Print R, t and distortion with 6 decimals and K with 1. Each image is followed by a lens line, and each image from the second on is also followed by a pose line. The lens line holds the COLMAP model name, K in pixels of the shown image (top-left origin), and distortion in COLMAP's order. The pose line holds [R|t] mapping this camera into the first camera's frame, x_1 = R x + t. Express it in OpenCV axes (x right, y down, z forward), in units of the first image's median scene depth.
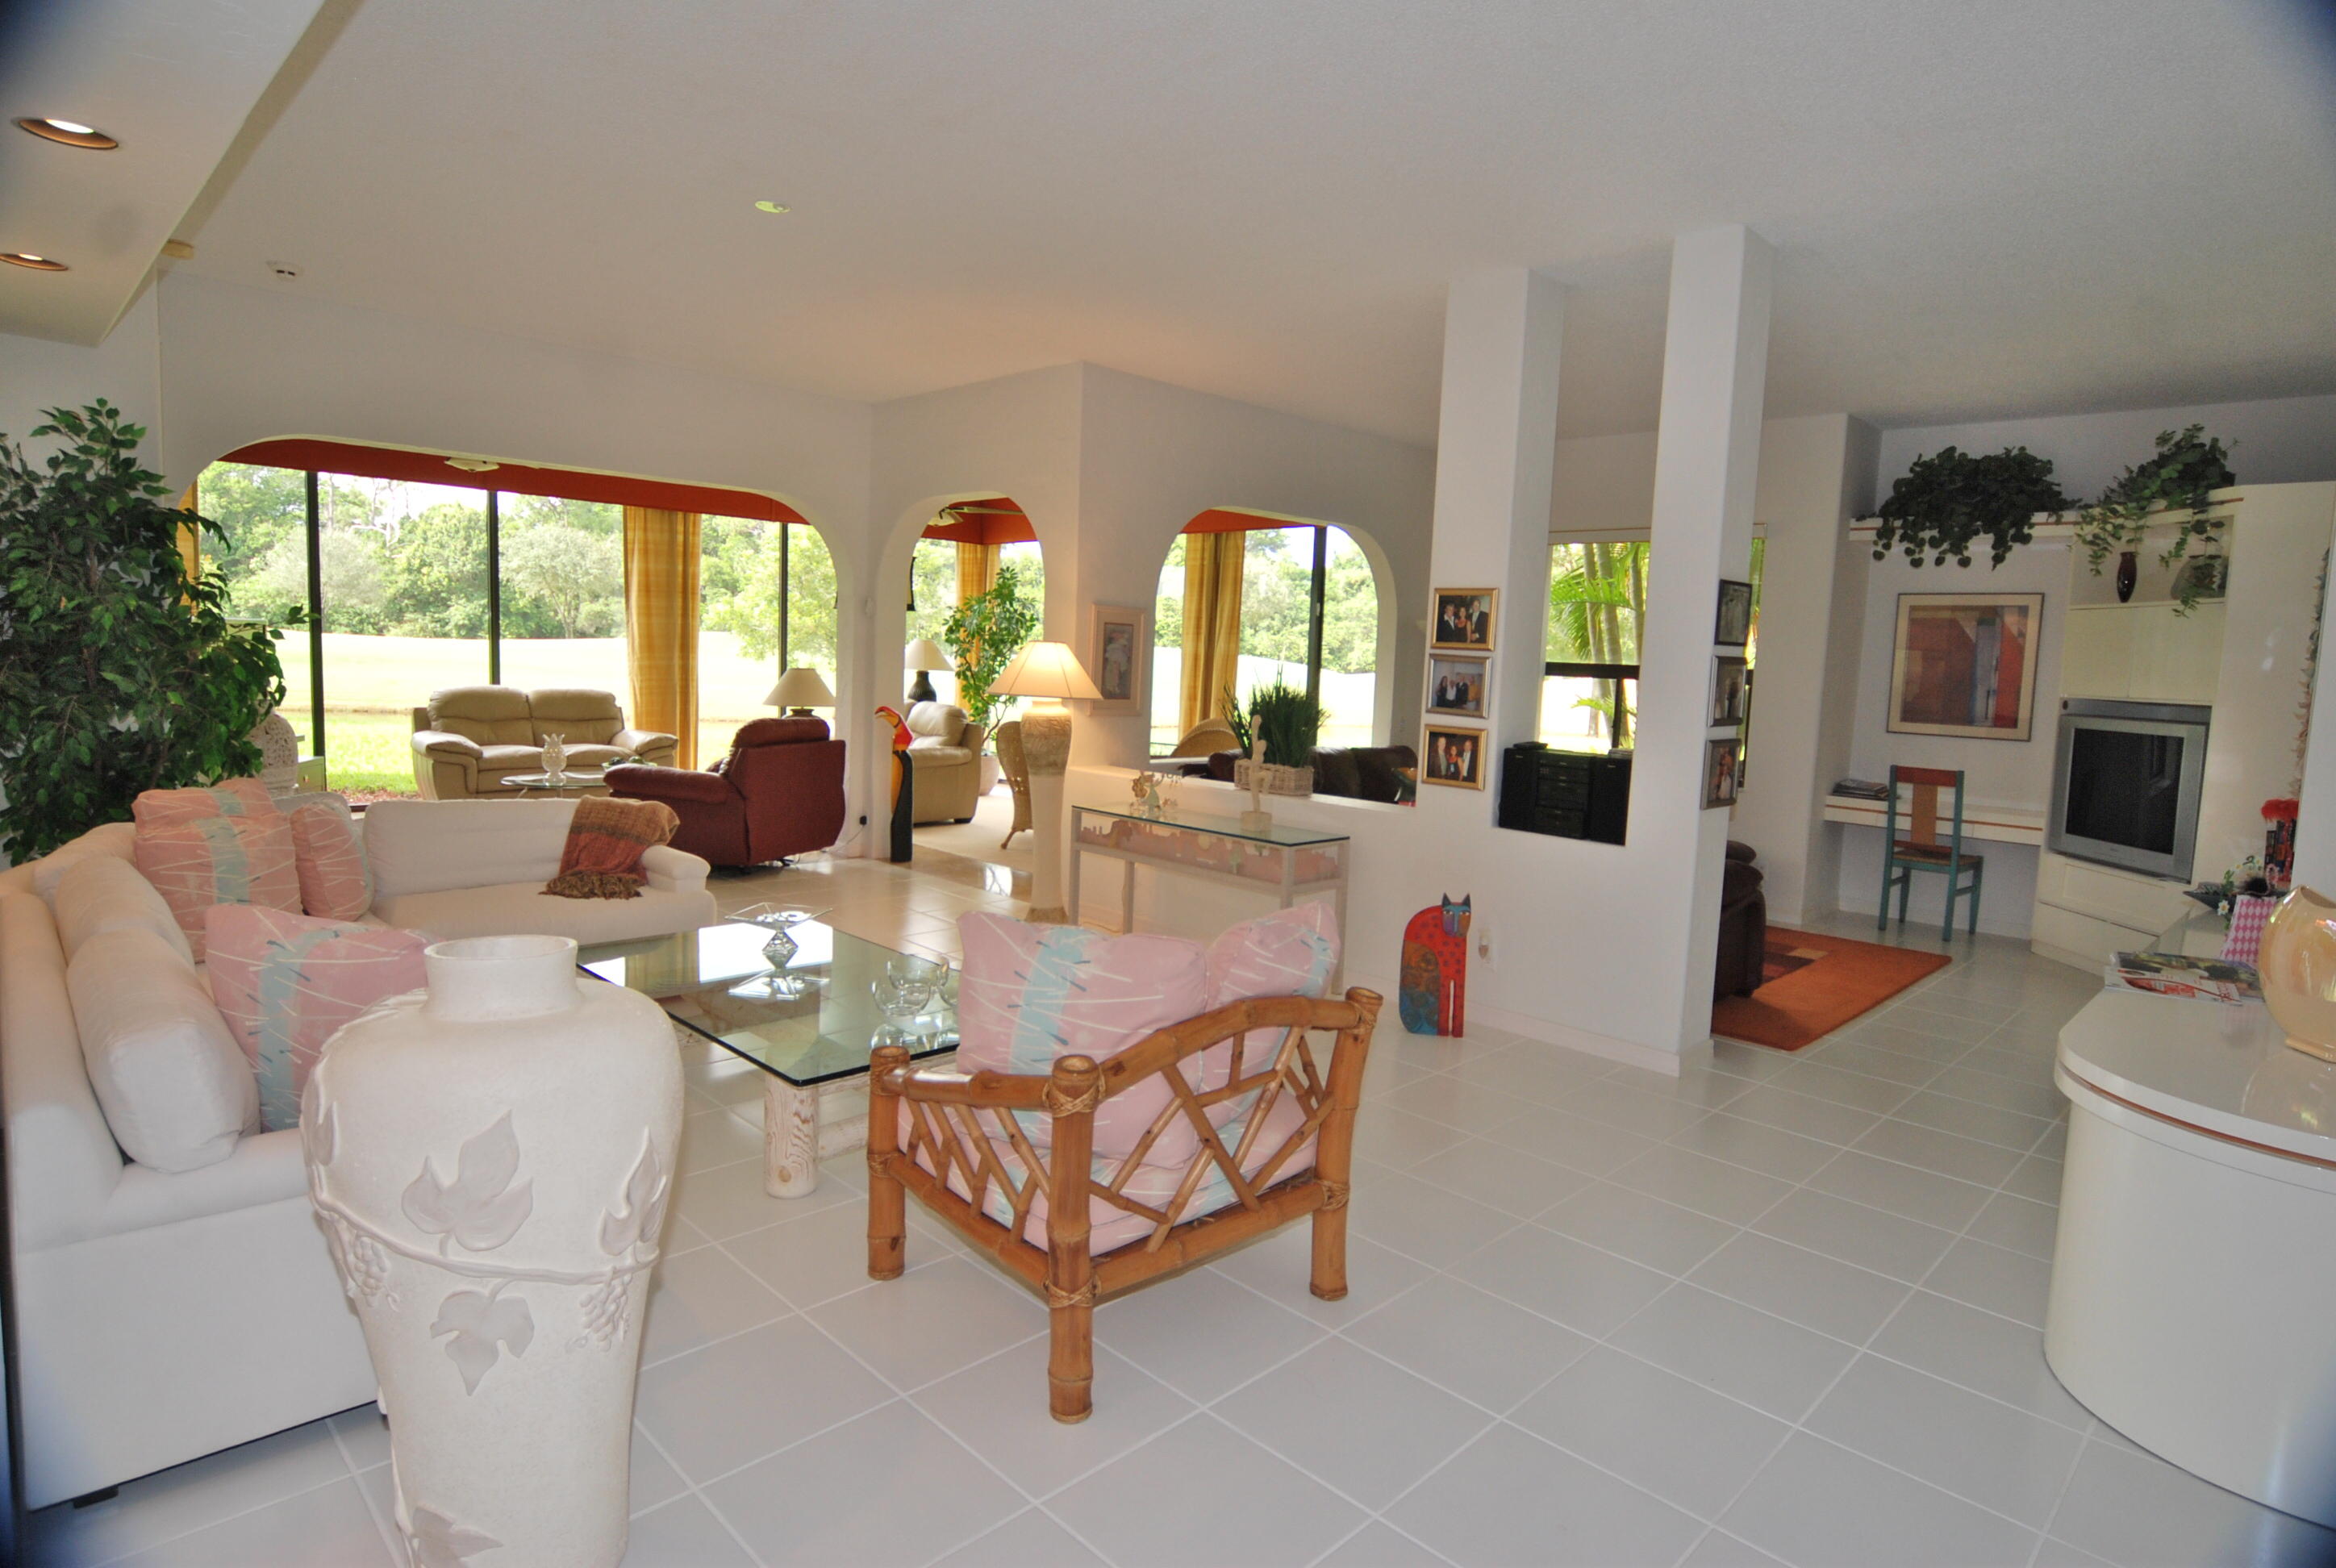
lens RADIAL K [[1235.0, 0, 1168.0], [0, 1235.0, 784.0], [0, 0, 1]] dist [-0.001009, -0.000202]
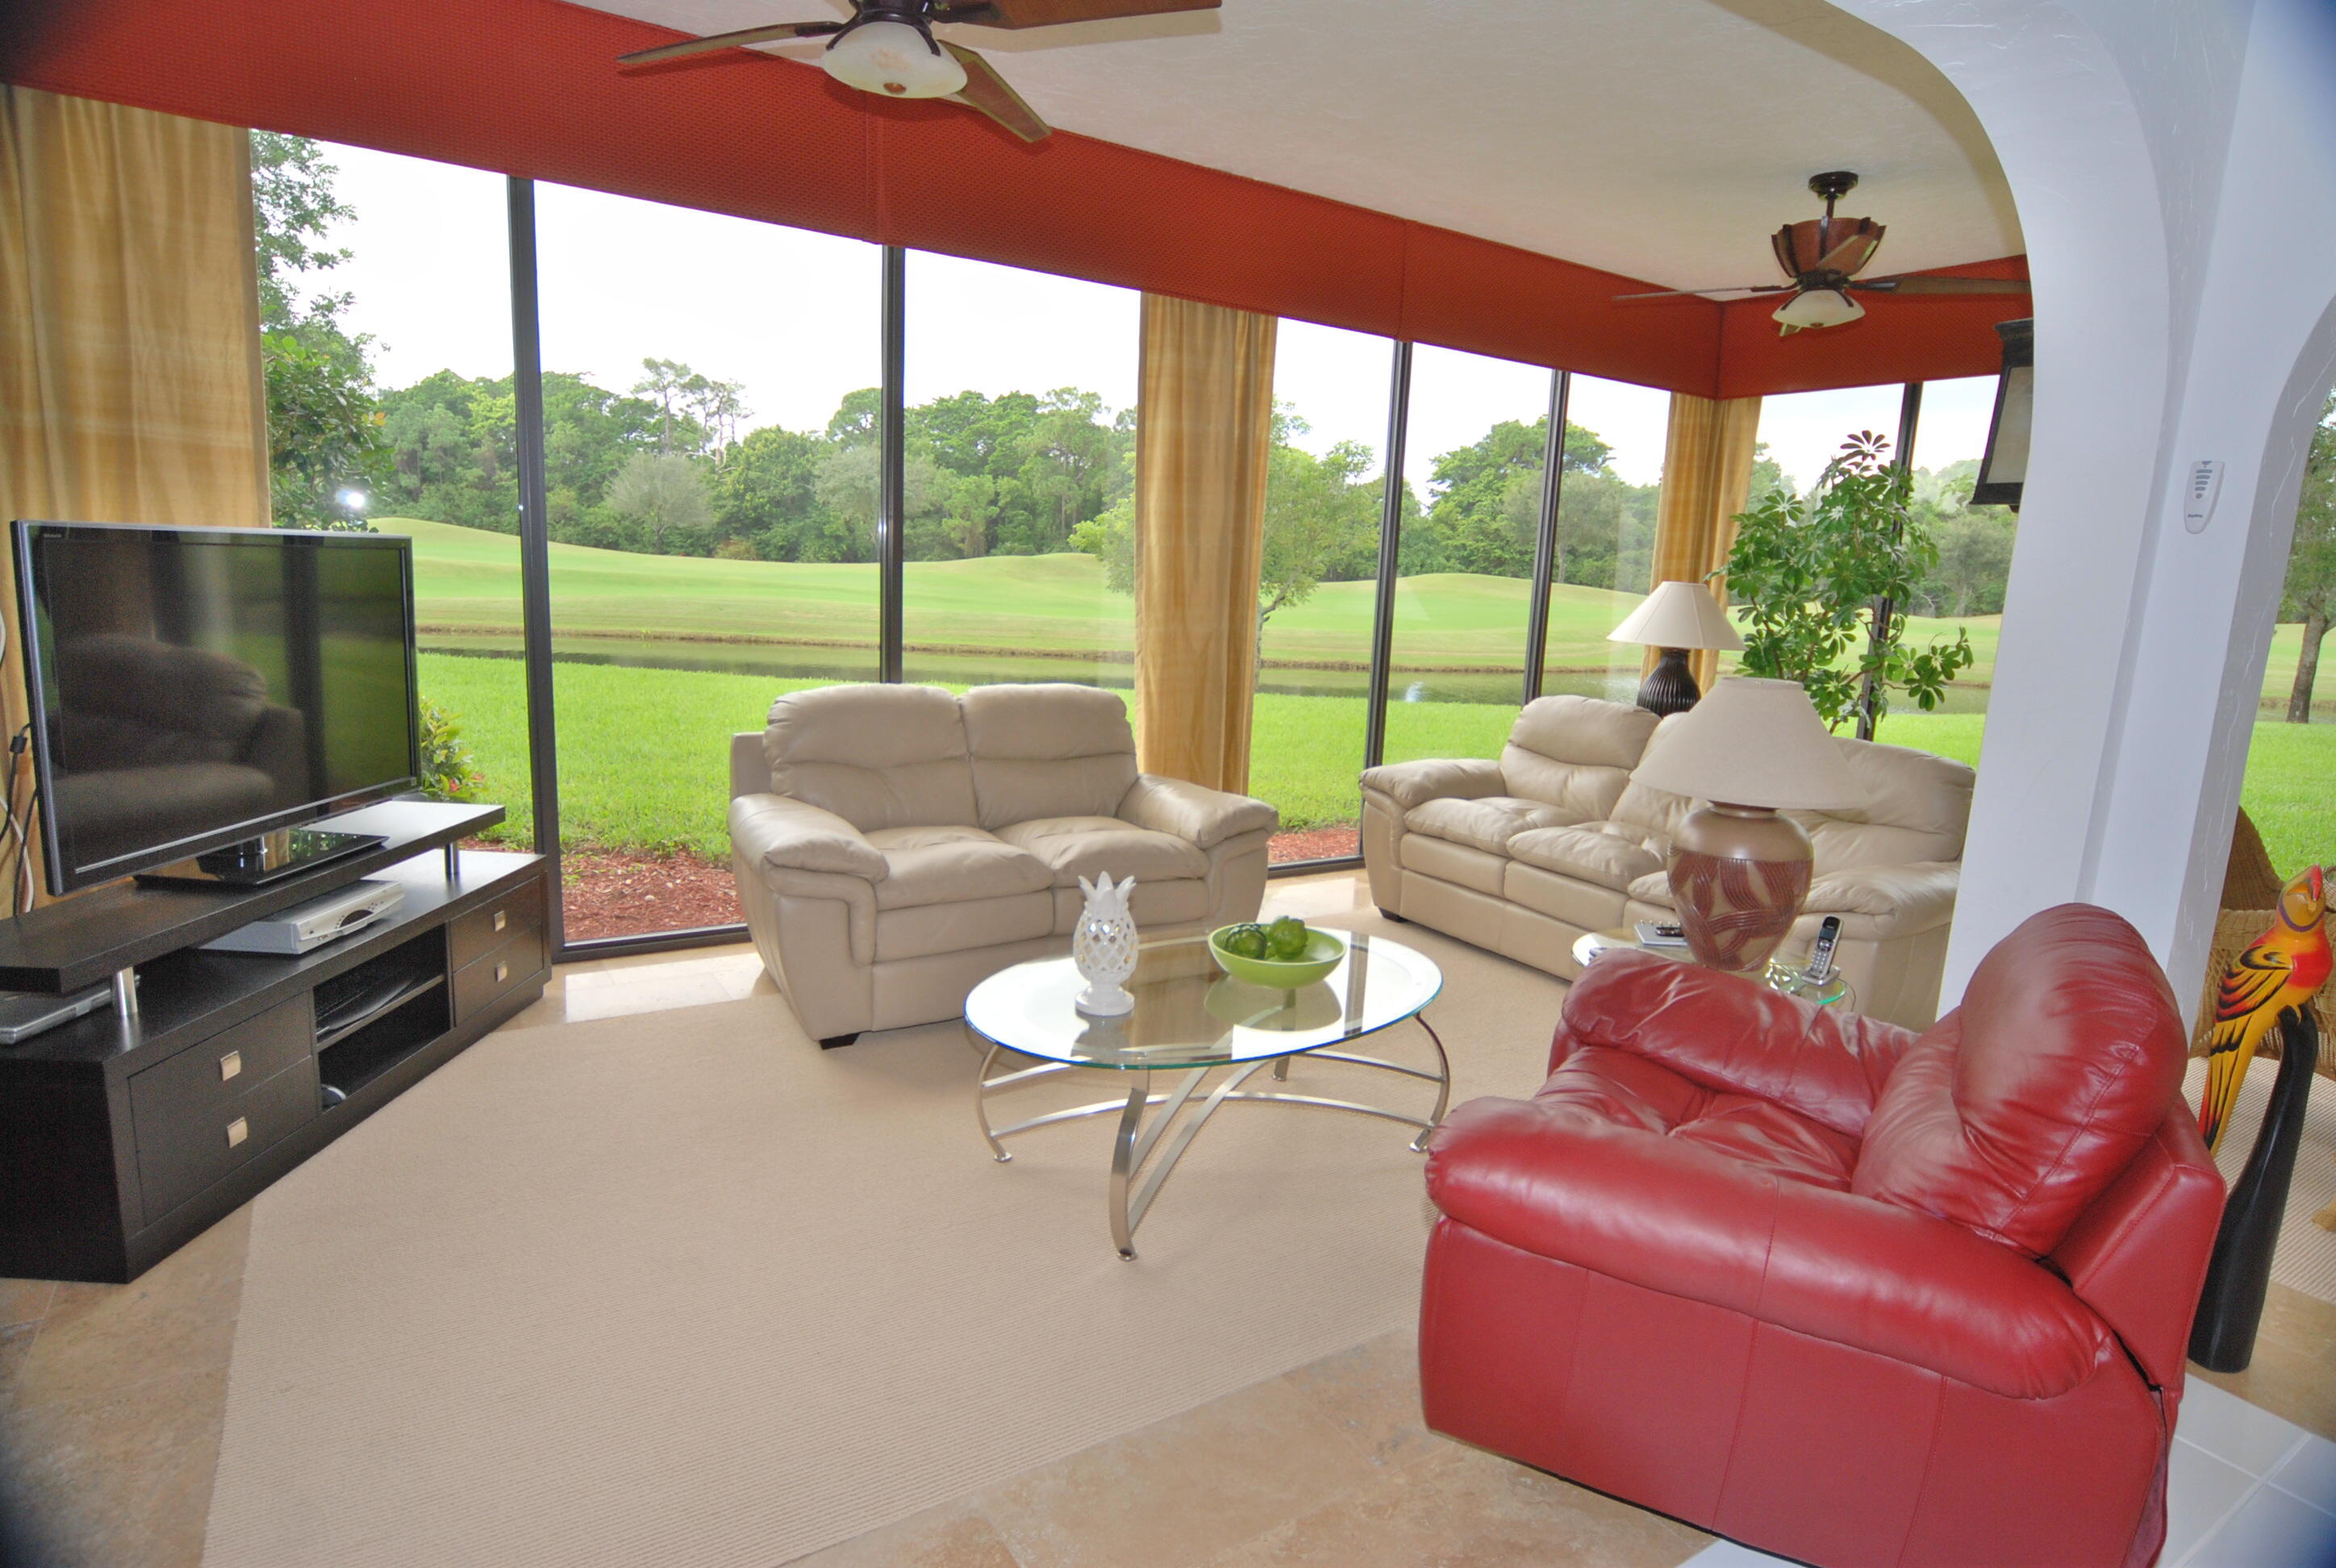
lens RADIAL K [[1235.0, 0, 1168.0], [0, 1235.0, 784.0], [0, 0, 1]] dist [-0.001009, -0.000202]
pose [[0.976853, 0.043146, -0.209516, -0.114536], [-0.030511, 0.997536, 0.063168, -0.024333], [0.211725, -0.055313, 0.975763, 0.187634]]
